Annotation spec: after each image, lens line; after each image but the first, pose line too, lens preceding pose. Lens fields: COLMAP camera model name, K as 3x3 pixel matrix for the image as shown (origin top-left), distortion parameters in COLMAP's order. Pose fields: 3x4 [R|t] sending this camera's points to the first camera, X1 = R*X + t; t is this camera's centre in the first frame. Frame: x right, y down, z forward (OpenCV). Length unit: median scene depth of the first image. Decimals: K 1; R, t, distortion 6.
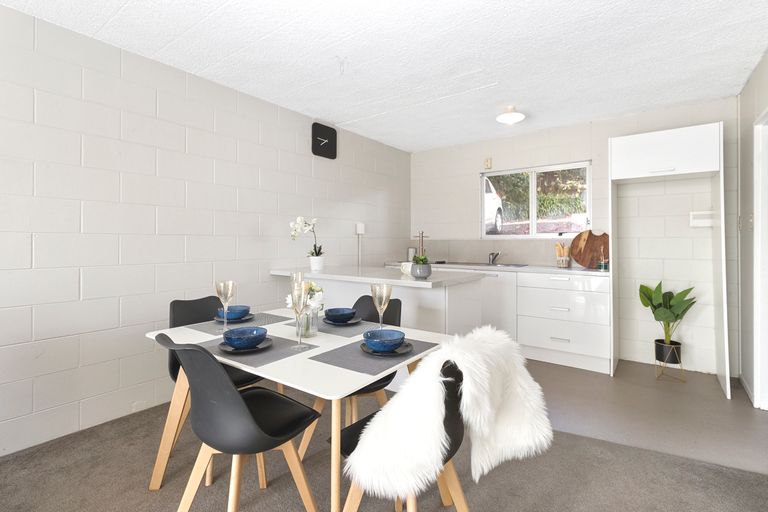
lens RADIAL K [[357.5, 0, 385.0], [0, 357.5, 241.2], [0, 0, 1]] dist [0.001243, 0.000156]
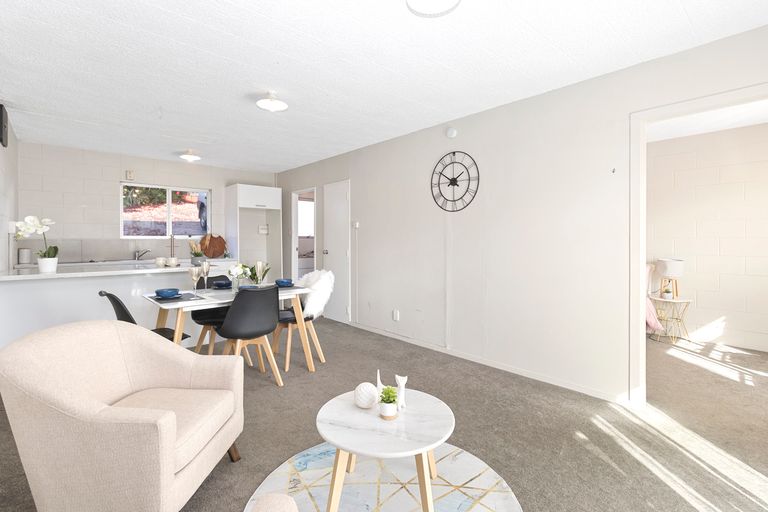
lens RADIAL K [[357.5, 0, 385.0], [0, 357.5, 241.2], [0, 0, 1]] dist [0.001243, 0.000156]
pose [[0.205615, -0.004353, 0.978623, -0.887426], [-0.001621, 0.999987, 0.004789, -0.007982], [-0.978632, -0.002571, 0.205605, -0.087725]]
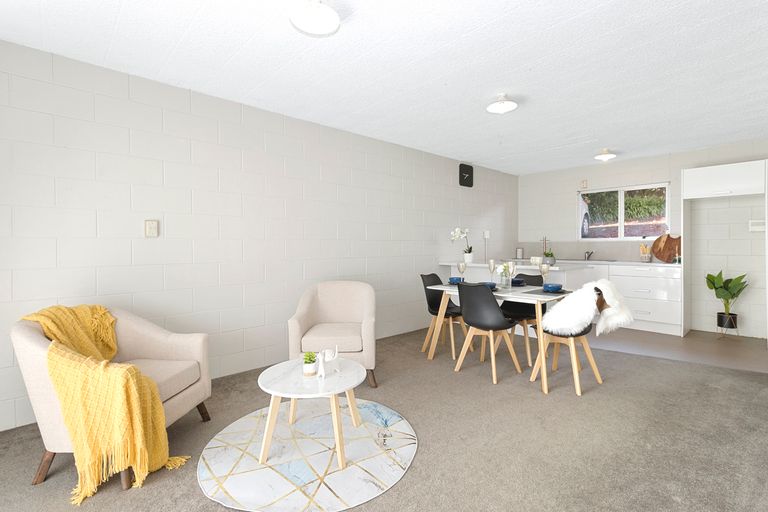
lens RADIAL K [[354.3, 0, 389.0], [0, 354.3, 251.7], [0, 0, 1]] dist [-0.001043, -0.000036]
pose [[0.984006, -0.001637, -0.178131, -0.238239], [0.005558, 0.999753, 0.021516, 0.000131], [0.178051, -0.022162, 0.983772, -0.531198]]
